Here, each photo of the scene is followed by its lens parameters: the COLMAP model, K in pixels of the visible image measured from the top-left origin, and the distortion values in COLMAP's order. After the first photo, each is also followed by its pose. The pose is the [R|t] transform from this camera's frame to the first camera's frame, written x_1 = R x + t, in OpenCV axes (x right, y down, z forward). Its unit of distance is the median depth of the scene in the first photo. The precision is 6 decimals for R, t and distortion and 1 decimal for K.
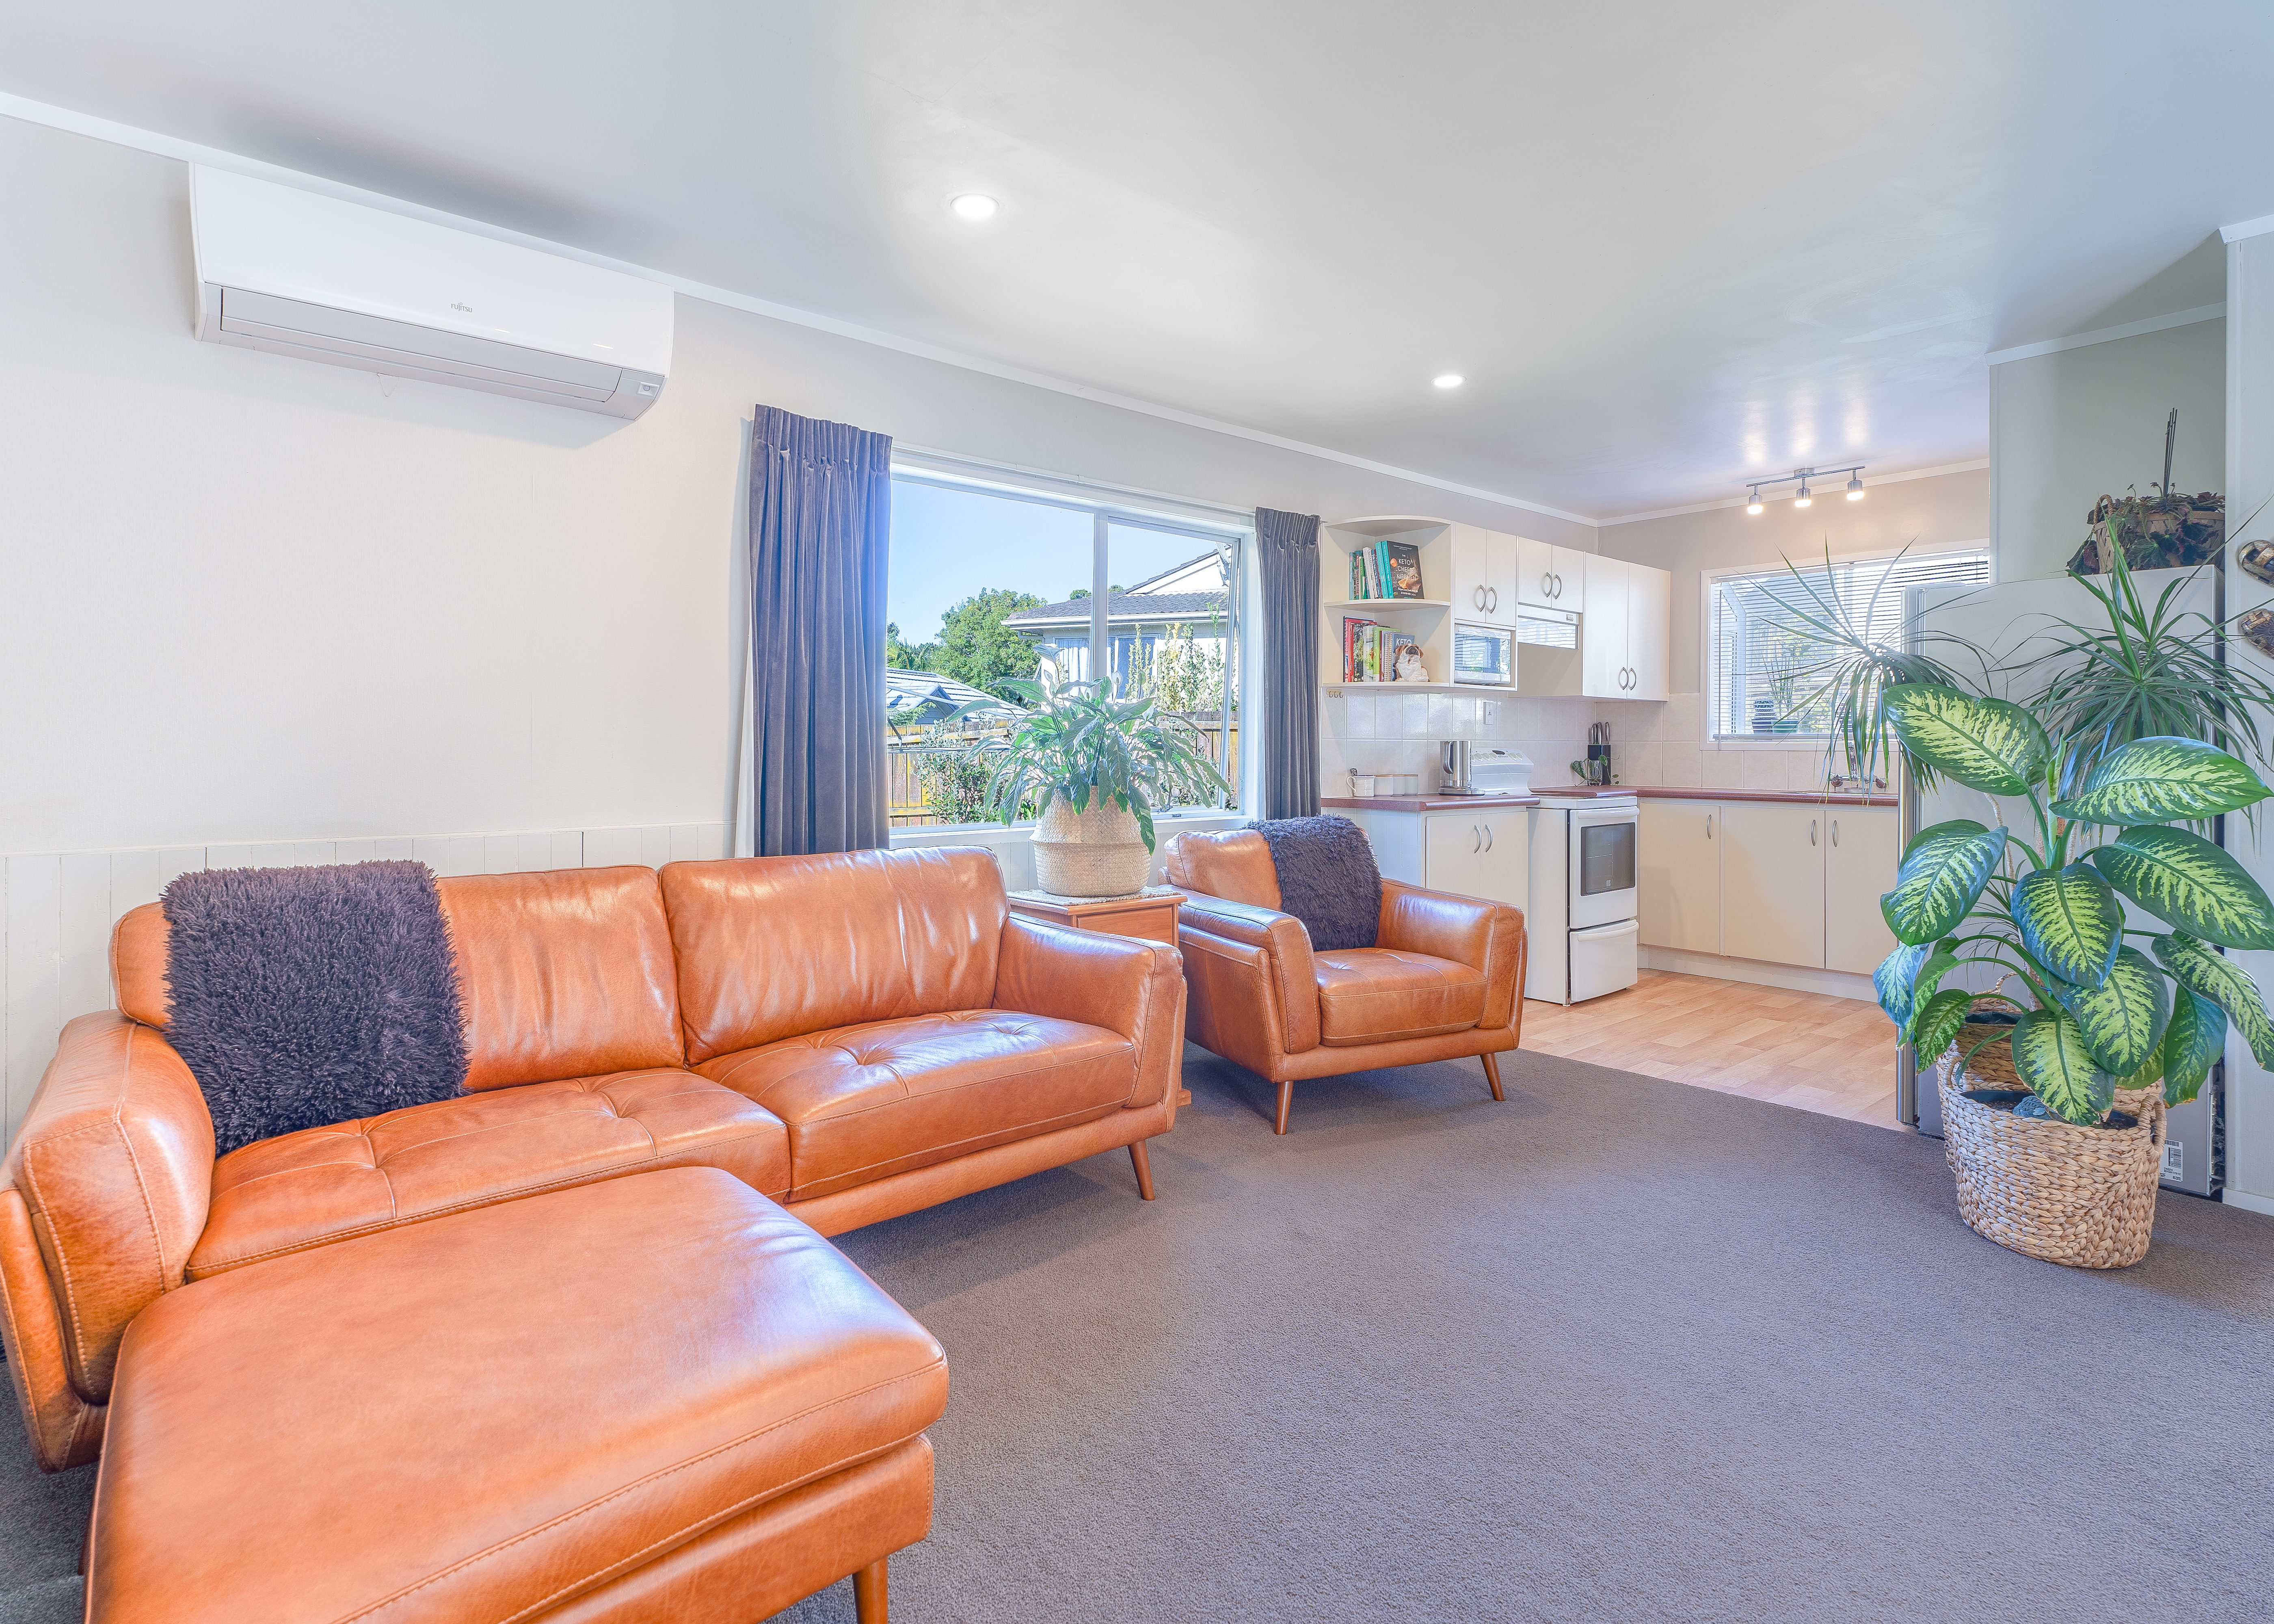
lens RADIAL K [[1104.5, 0, 1119.3], [0, 1104.5, 753.9], [0, 0, 1]] dist [-0.011956, 0.000013]
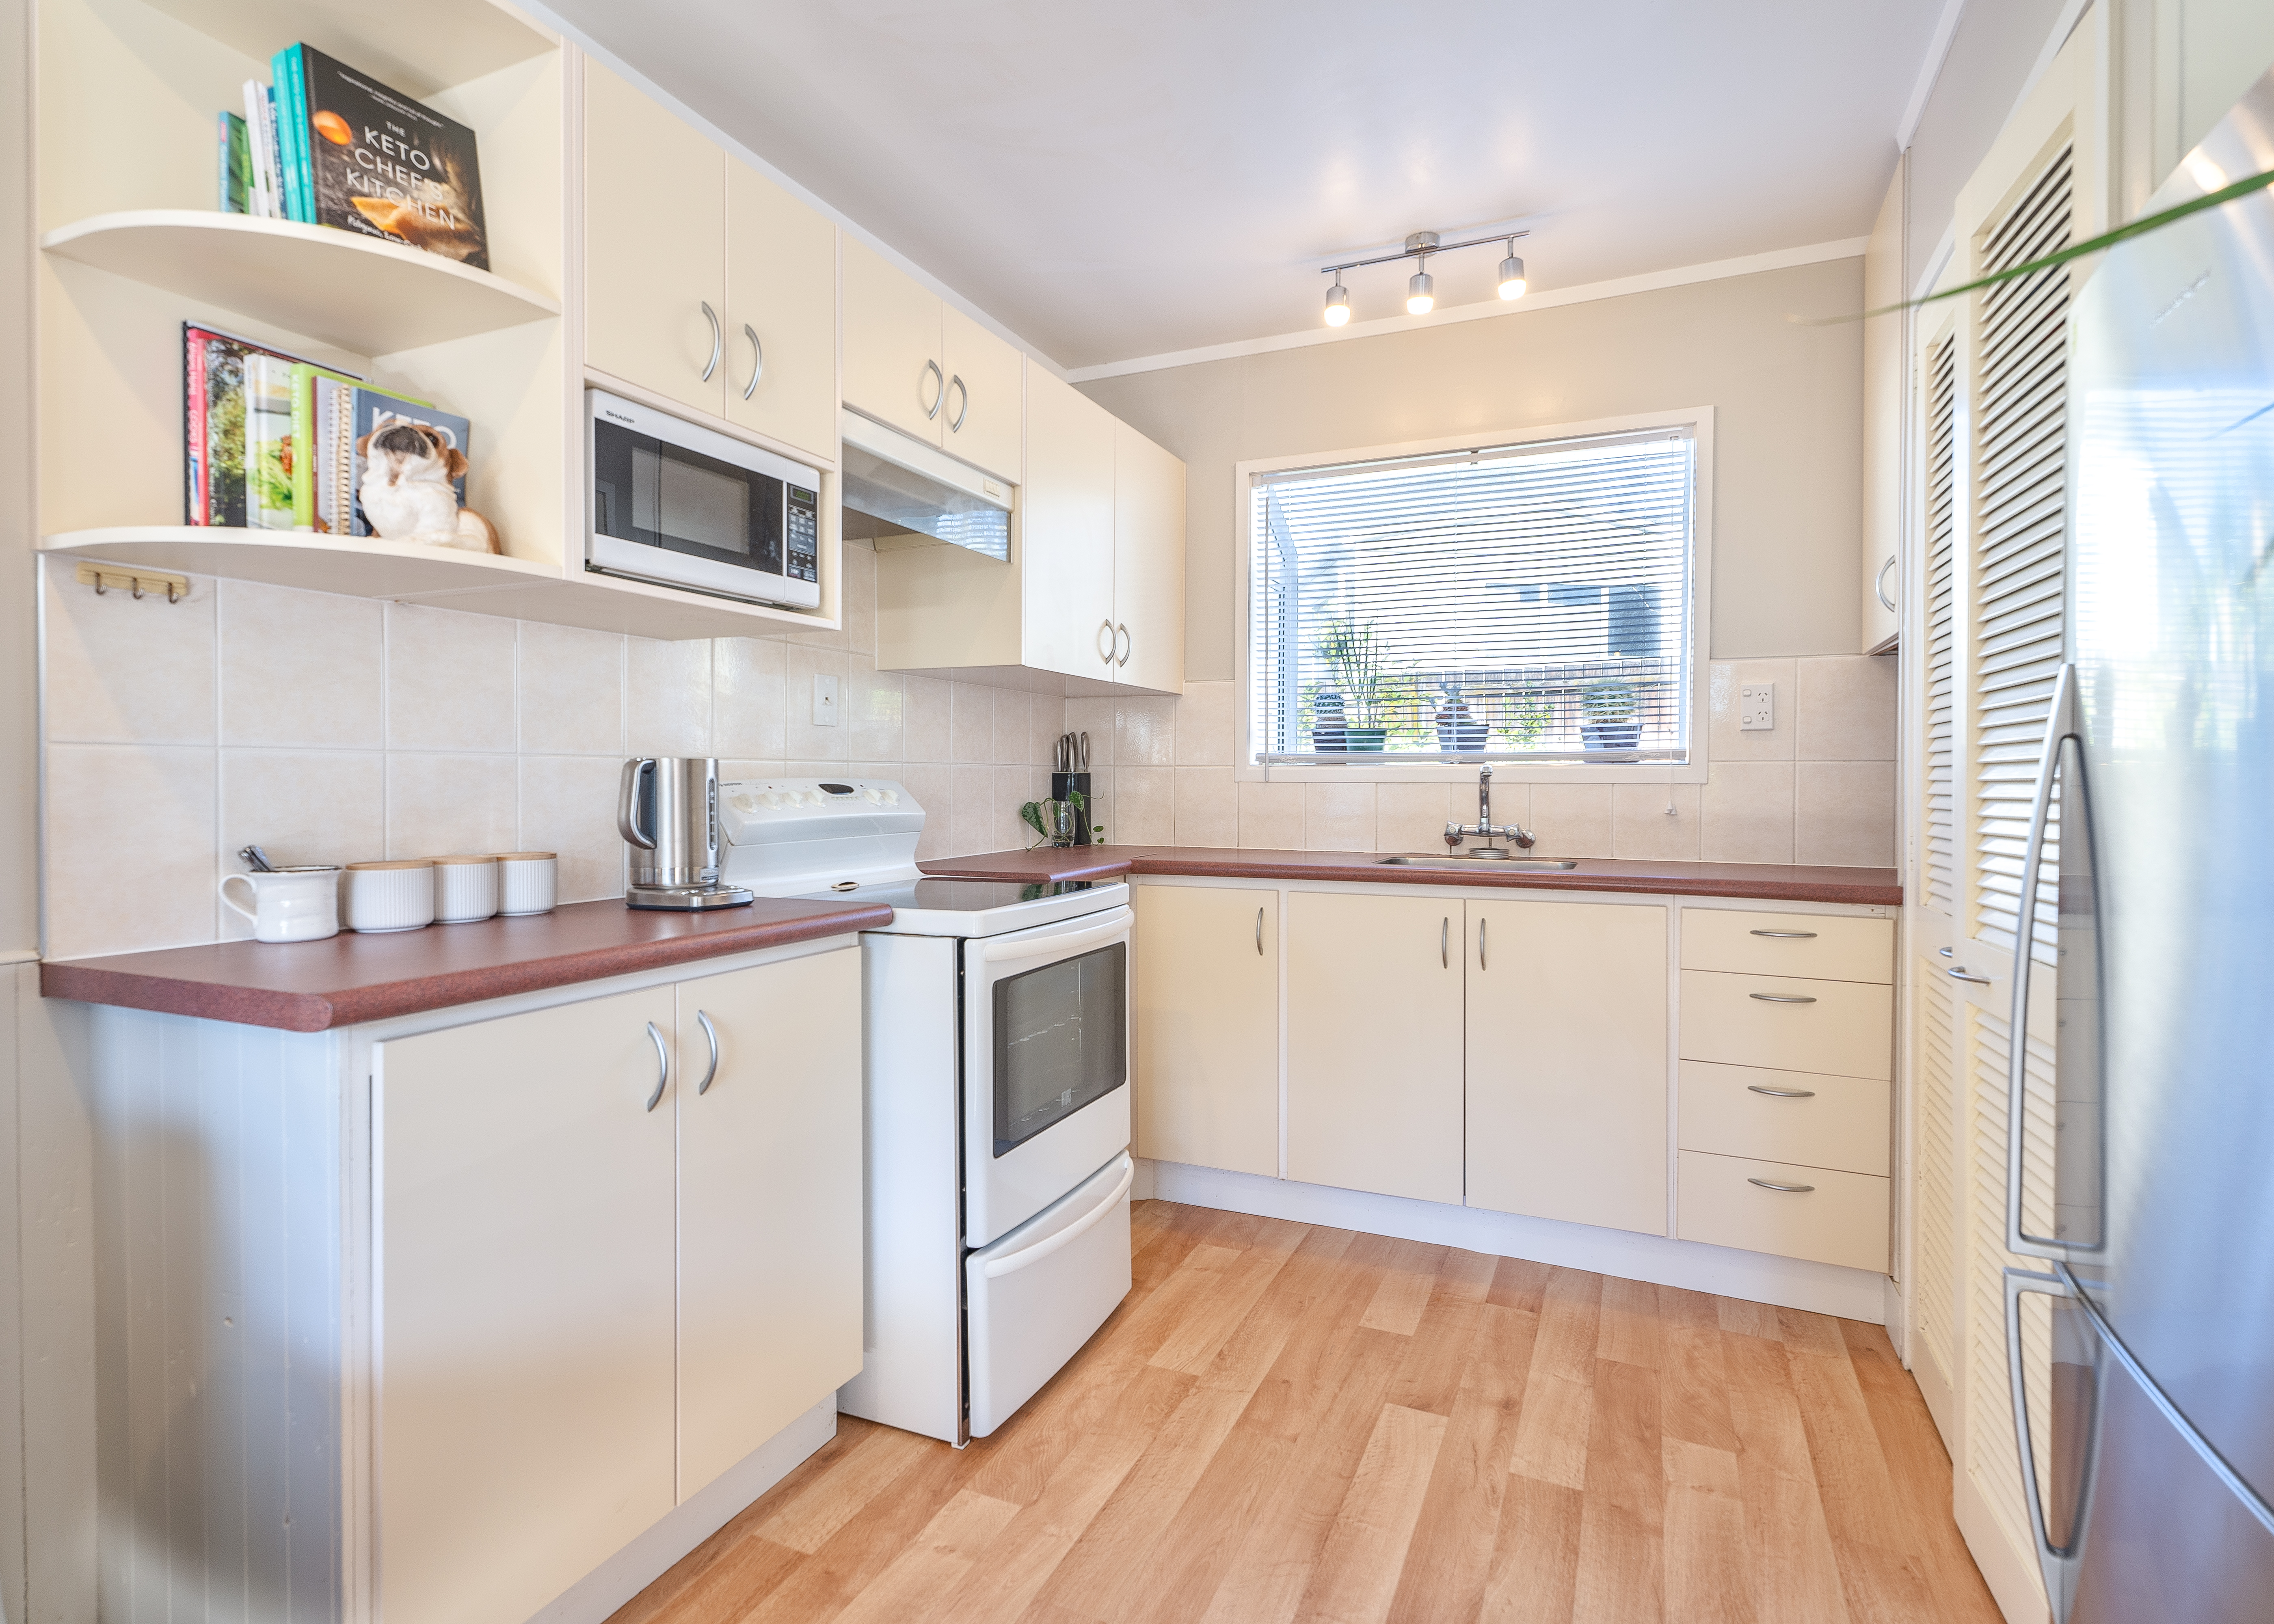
lens RADIAL K [[1104.5, 0, 1137.3], [0, 1104.5, 802.8], [0, 0, 1]] dist [-0.011956, 0.000013]
pose [[0.908176, -0.010442, 0.418457, 0.280671], [0.003865, 0.999855, 0.016561, -0.002697], [-0.418570, -0.013423, 0.908085, 0.579611]]
